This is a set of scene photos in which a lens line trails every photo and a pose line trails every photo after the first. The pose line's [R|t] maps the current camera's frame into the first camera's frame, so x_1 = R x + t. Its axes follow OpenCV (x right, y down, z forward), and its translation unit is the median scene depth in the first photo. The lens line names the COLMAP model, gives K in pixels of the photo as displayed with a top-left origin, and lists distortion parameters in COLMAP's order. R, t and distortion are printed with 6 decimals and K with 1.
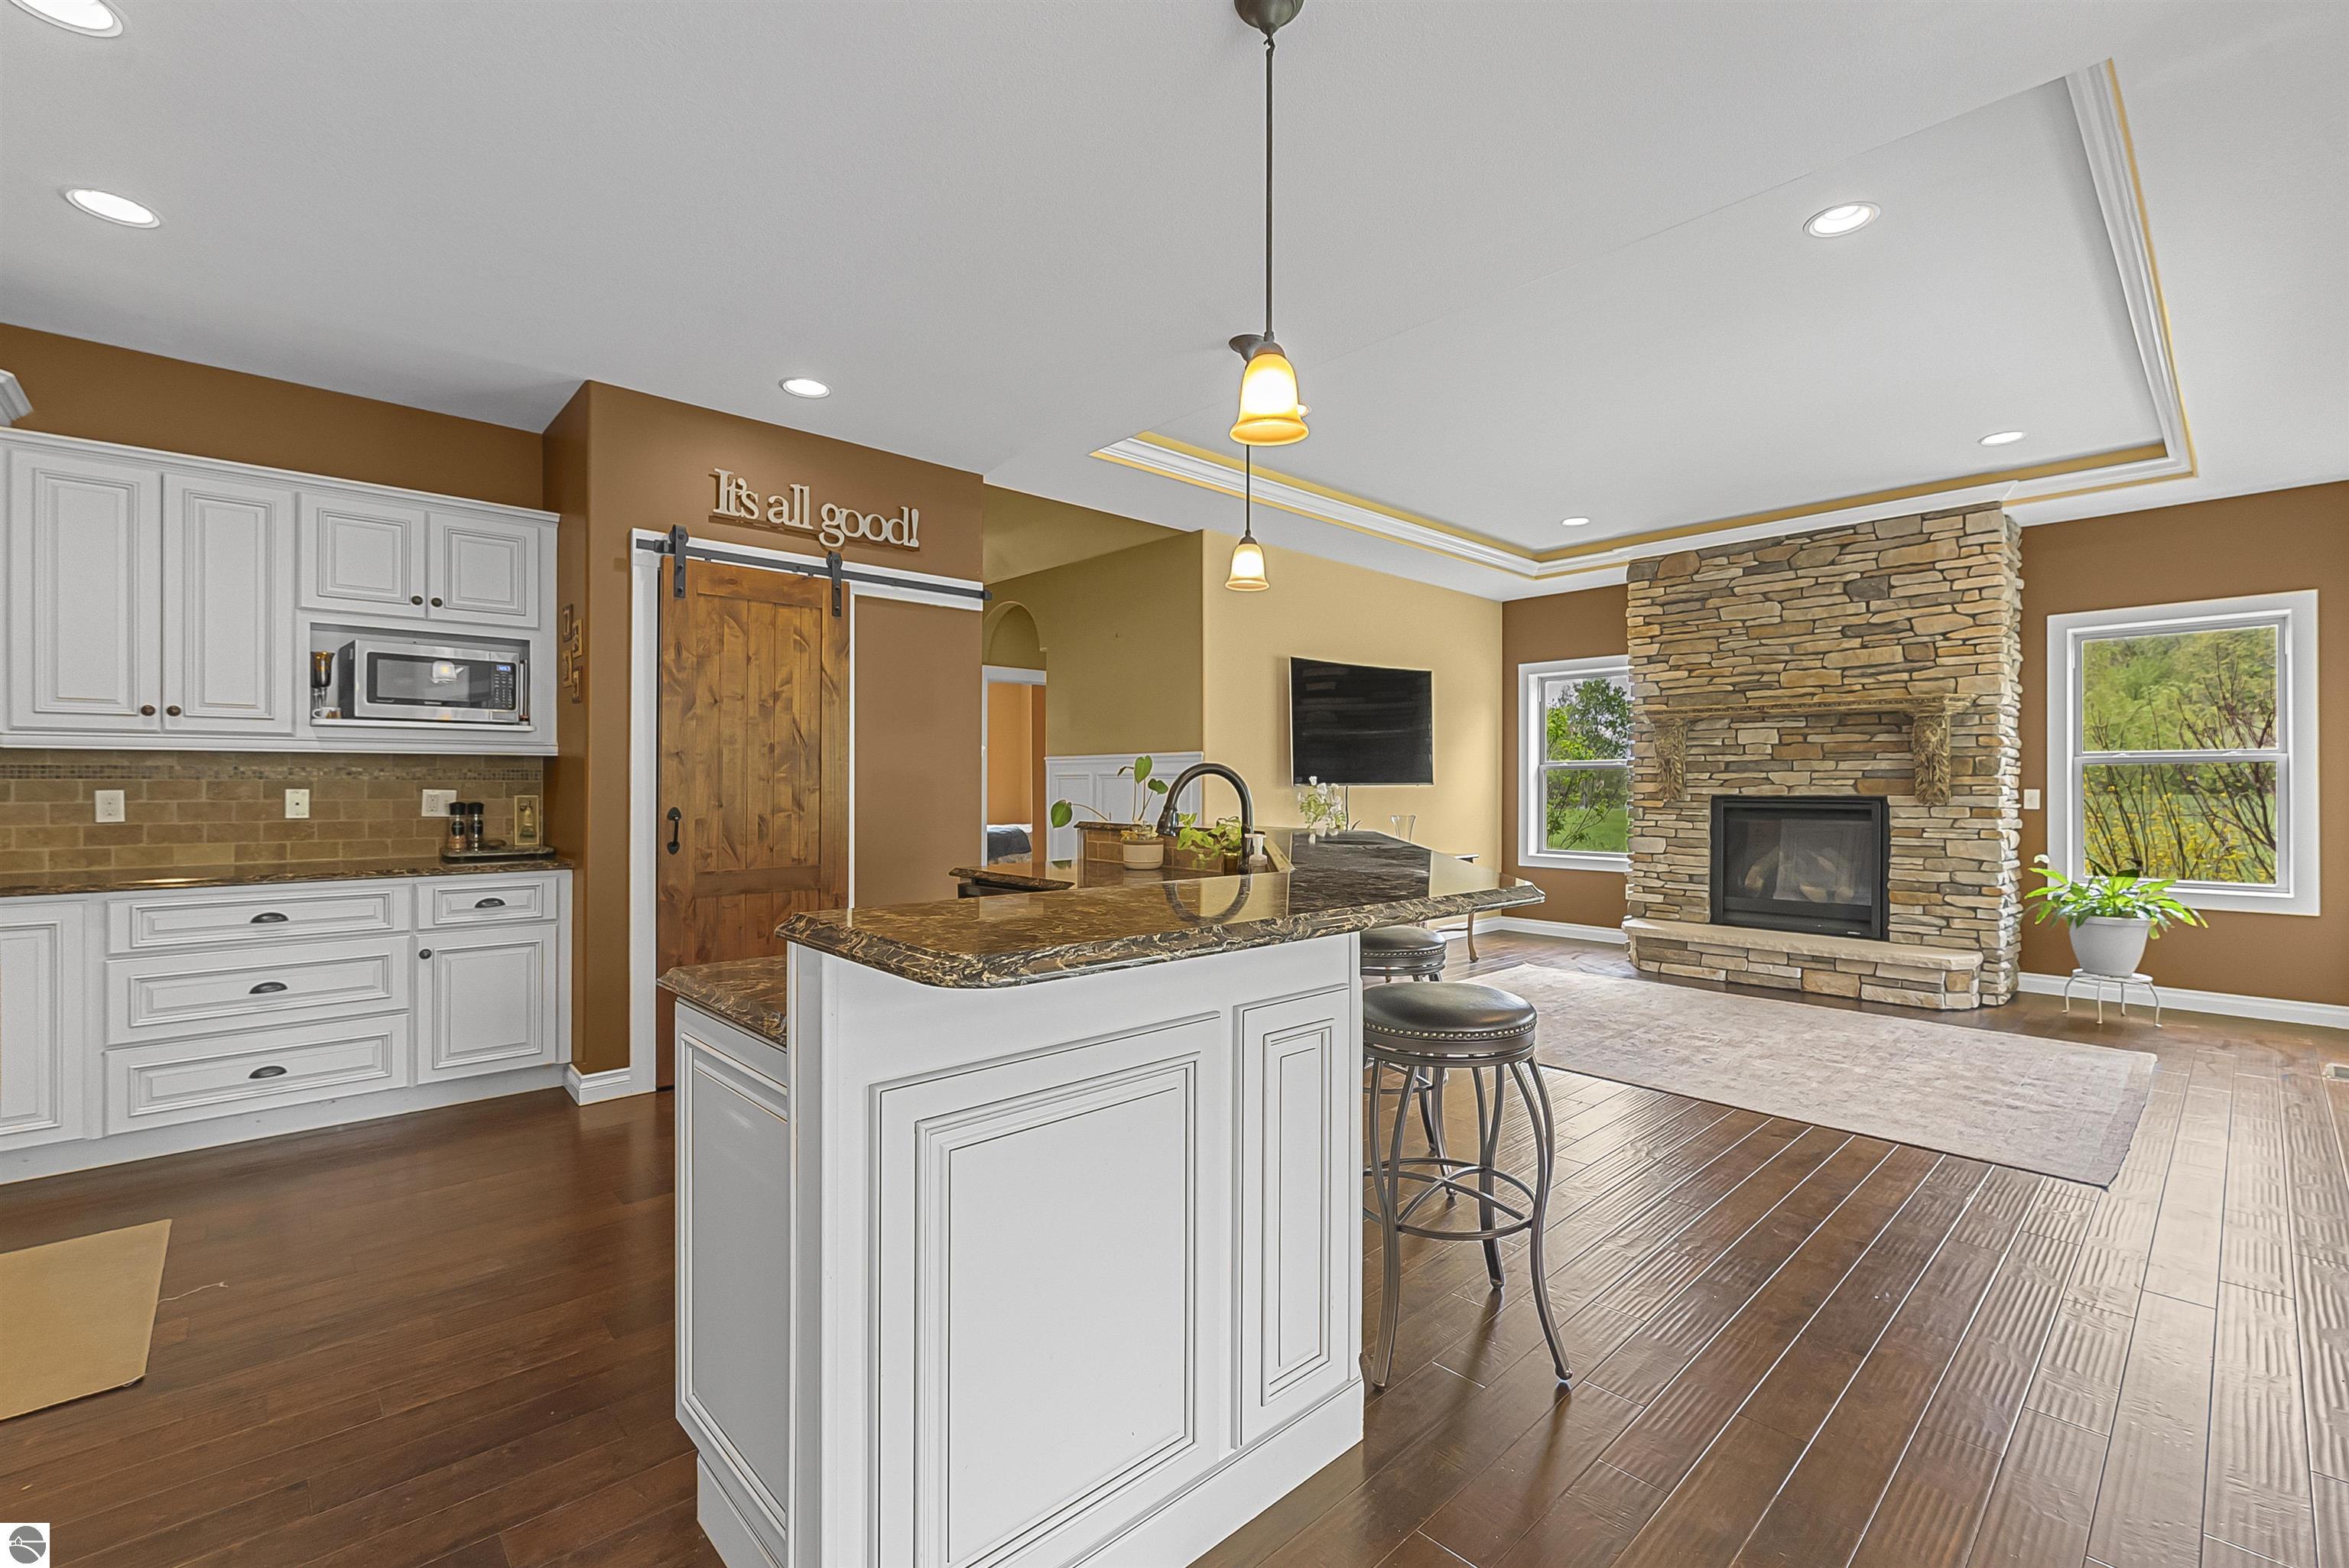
lens RADIAL K [[982.7, 0, 1189.9], [0, 982.7, 779.6], [0, 0, 1]] dist [-0.004101, -0.000489]
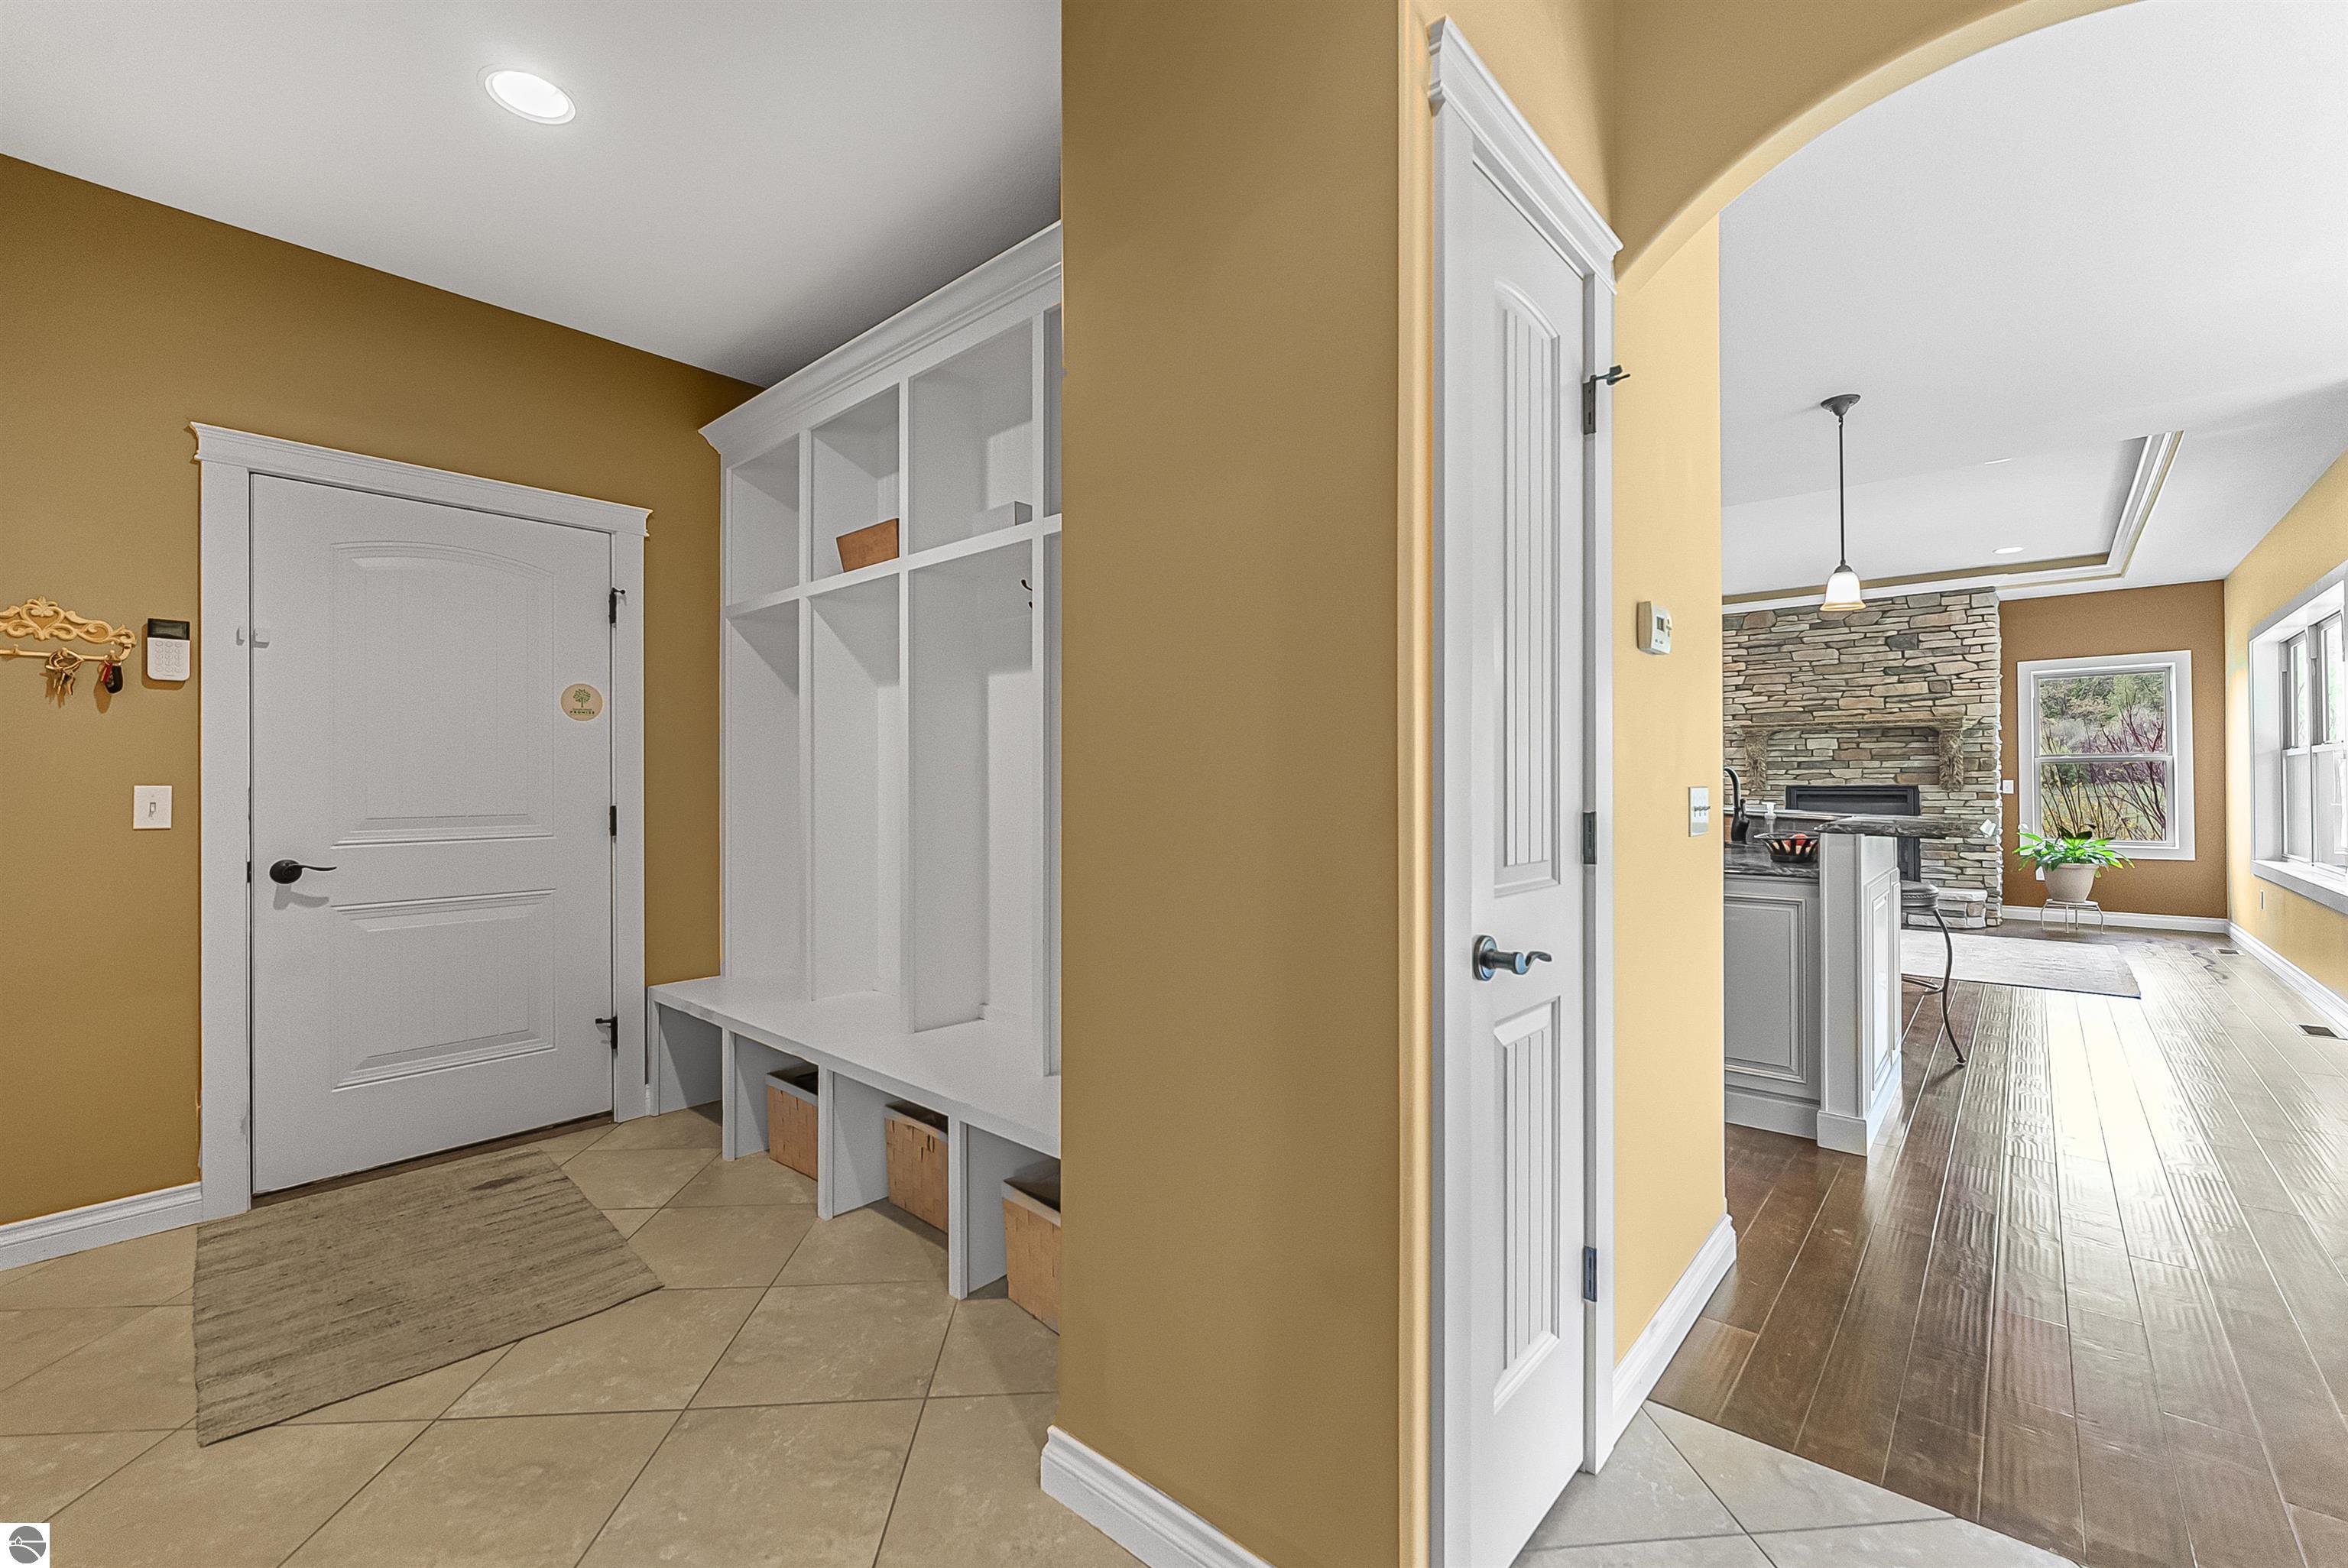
lens RADIAL K [[962.2, 0, 1194.6], [0, 962.2, 769.8], [0, 0, 1]] dist [-0.008831, 0.001986]
pose [[0.994370, -0.000936, 0.105962, -0.530656], [0.002330, 0.999912, -0.013039, 0.010436], [-0.105941, 0.013212, 0.994285, -0.311422]]
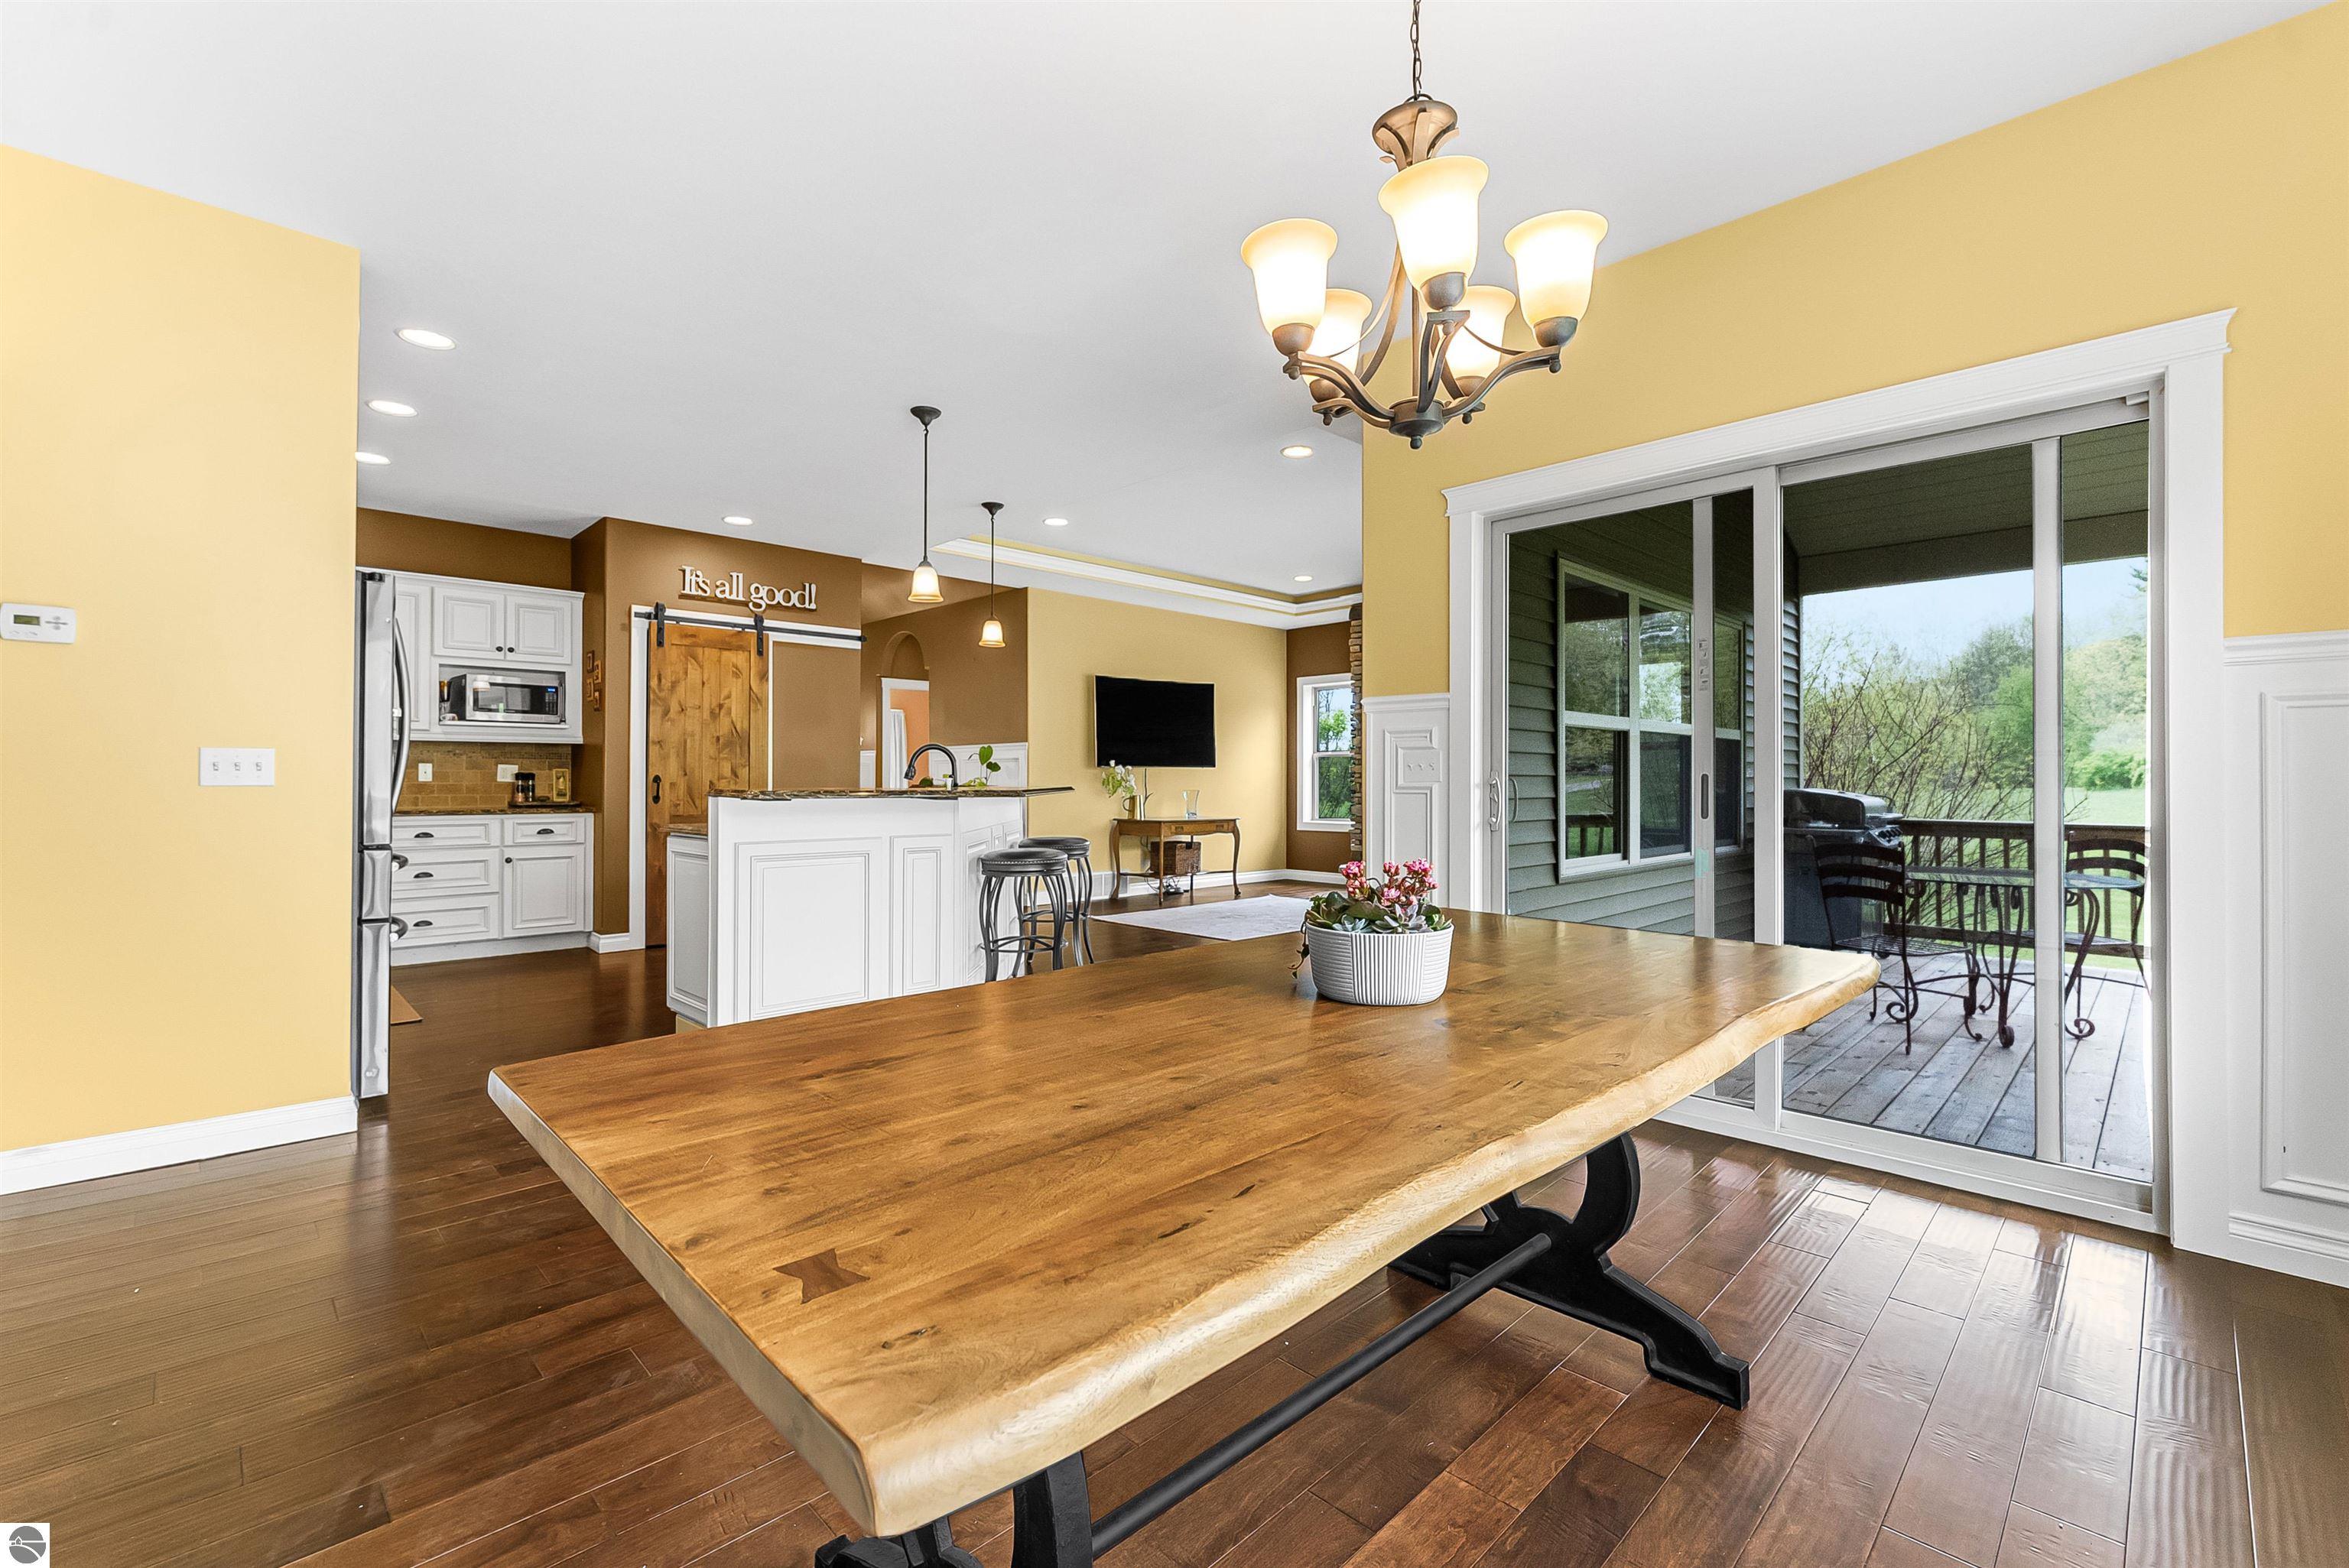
lens RADIAL K [[982.7, 0, 1185.3], [0, 982.7, 771.7], [0, 0, 1]] dist [-0.004101, -0.000489]
pose [[0.999662, -0.000584, 0.025981, 0.224703], [0.000708, 0.999988, -0.004764, 0.022684], [-0.025978, 0.004781, 0.999651, -0.473183]]
